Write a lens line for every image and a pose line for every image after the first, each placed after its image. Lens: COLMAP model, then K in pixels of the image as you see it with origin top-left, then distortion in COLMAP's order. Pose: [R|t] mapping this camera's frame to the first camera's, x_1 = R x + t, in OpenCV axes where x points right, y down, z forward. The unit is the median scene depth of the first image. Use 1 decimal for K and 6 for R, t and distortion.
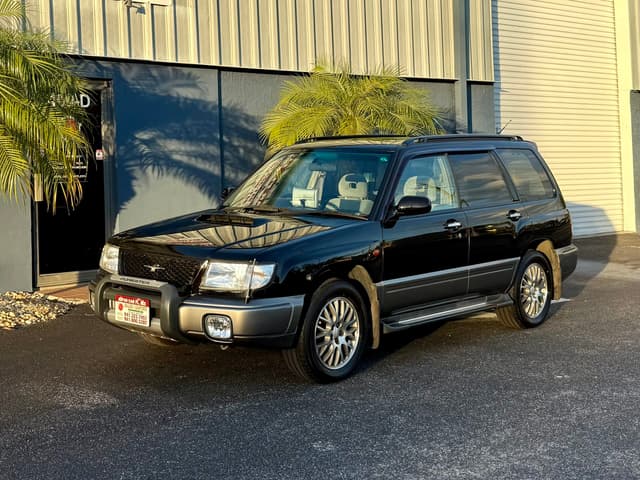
lens RADIAL K [[945.8, 0, 233.0], [0, 945.8, 156.8], [0, 0, 1]] dist [0.116956, -0.179253]
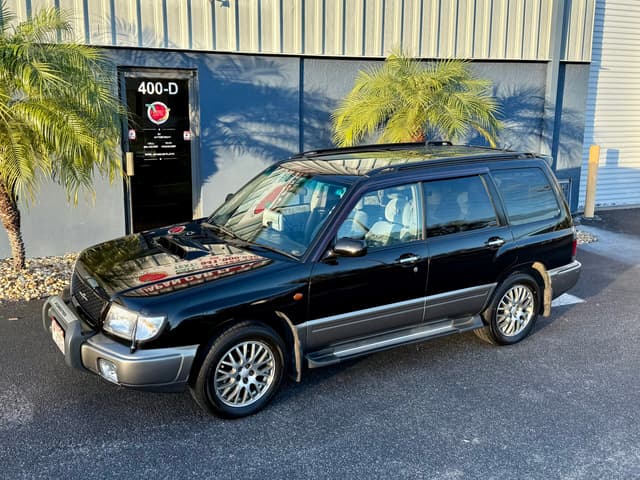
lens RADIAL K [[671.6, 0, 283.2], [0, 671.6, 238.3], [0, 0, 1]] dist [0.090742, -0.010809]
pose [[0.970103, 0.079146, -0.229427, 0.182150], [-0.024559, 0.972492, 0.231639, -0.076559], [0.241449, -0.219079, 0.945361, 0.208617]]
